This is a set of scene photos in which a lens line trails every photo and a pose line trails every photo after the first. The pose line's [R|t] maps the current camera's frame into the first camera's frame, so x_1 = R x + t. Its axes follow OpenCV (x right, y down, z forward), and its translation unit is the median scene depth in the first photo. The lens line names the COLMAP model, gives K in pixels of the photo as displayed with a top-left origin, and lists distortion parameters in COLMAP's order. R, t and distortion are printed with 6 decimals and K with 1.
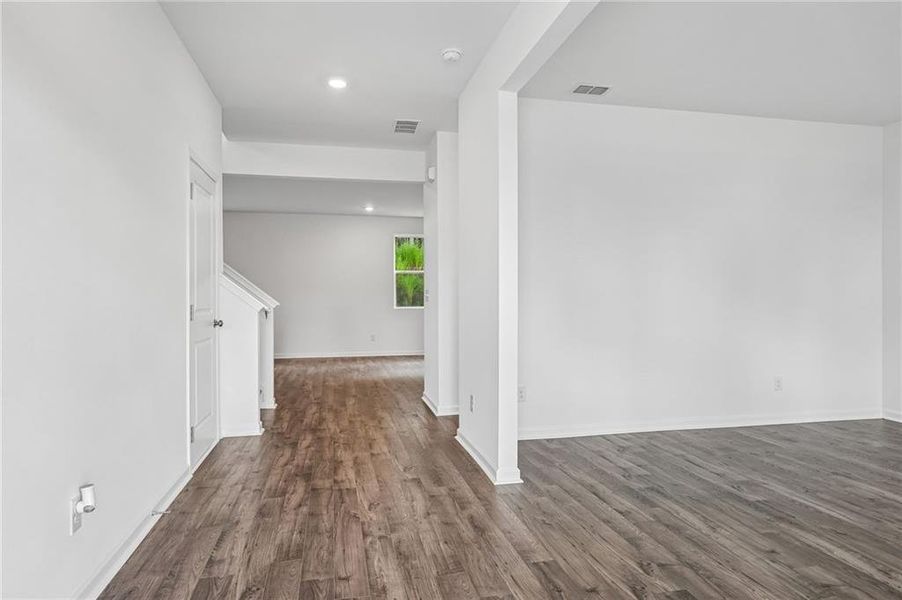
lens RADIAL K [[537.7, 0, 451.0], [0, 537.7, 300.0], [0, 0, 1]] dist [-0.002488, 0.000667]
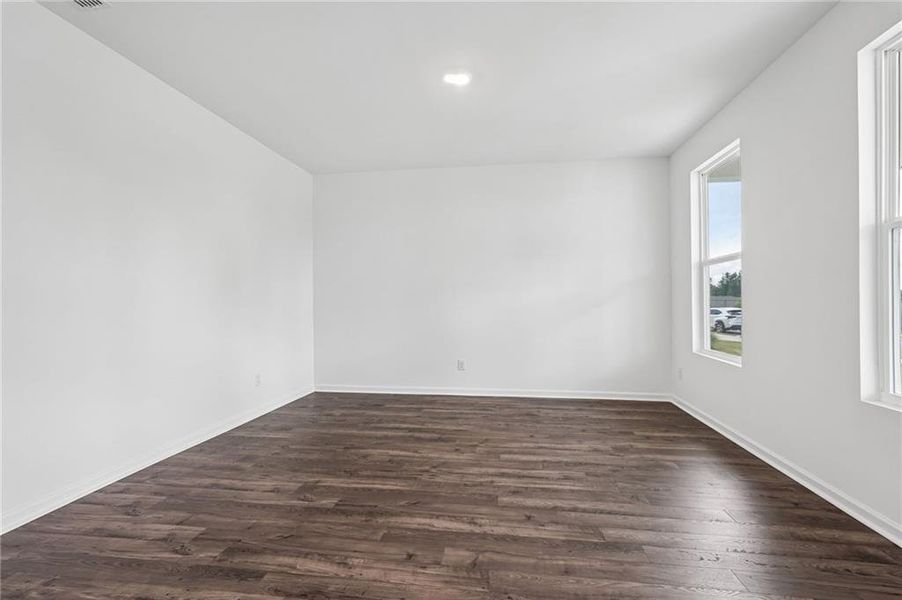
lens RADIAL K [[412.1, 0, 450.9], [0, 412.1, 303.0], [0, 0, 1]] dist [-0.012166, 0.009080]
pose [[0.356044, -0.005272, 0.934454, -0.060733], [0.011605, 0.999932, 0.001220, 0.002640], [-0.934397, 0.010410, 0.356081, 0.514069]]
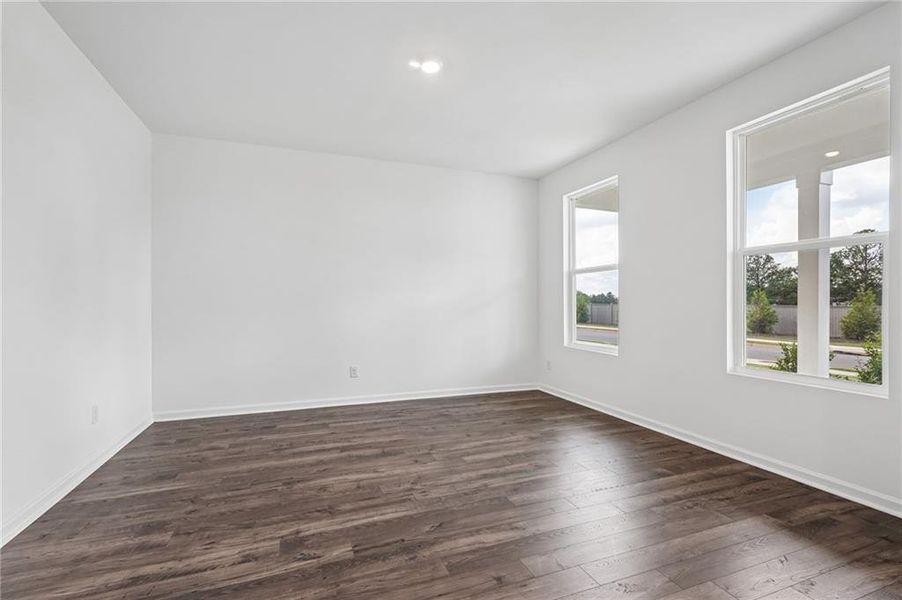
lens RADIAL K [[412.1, 0, 450.9], [0, 412.1, 303.0], [0, 0, 1]] dist [-0.012166, 0.009080]
pose [[-0.143850, 0.000465, 0.989599, -0.056490], [0.006485, 0.999979, 0.000473, 0.002765], [-0.989578, 0.006485, -0.143850, 0.921128]]
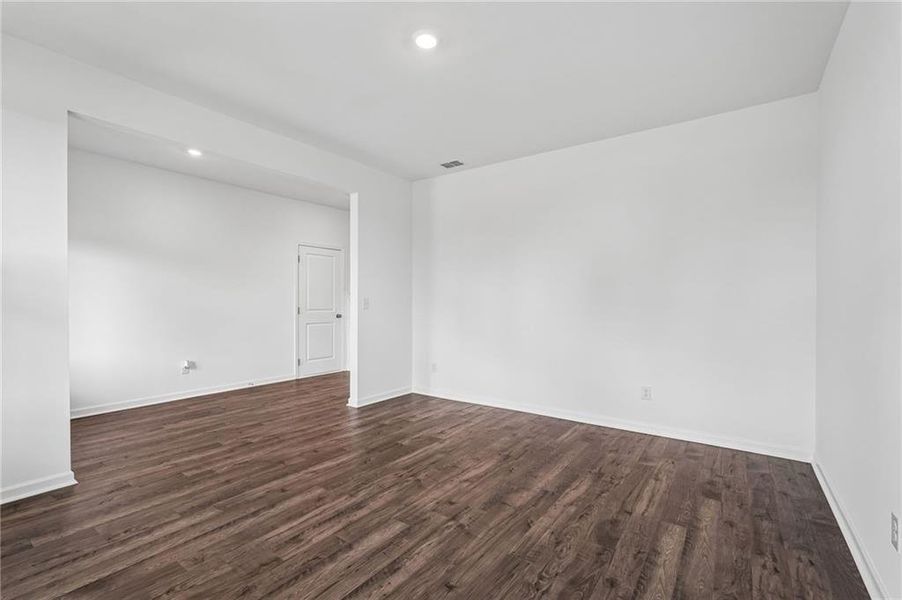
lens RADIAL K [[412.1, 0, 450.9], [0, 412.1, 303.0], [0, 0, 1]] dist [-0.012166, 0.009080]
pose [[0.661963, 0.003905, -0.749527, 1.483341], [-0.007334, 0.999972, -0.001267, -0.013702], [0.749501, 0.006336, 0.661973, 0.342991]]
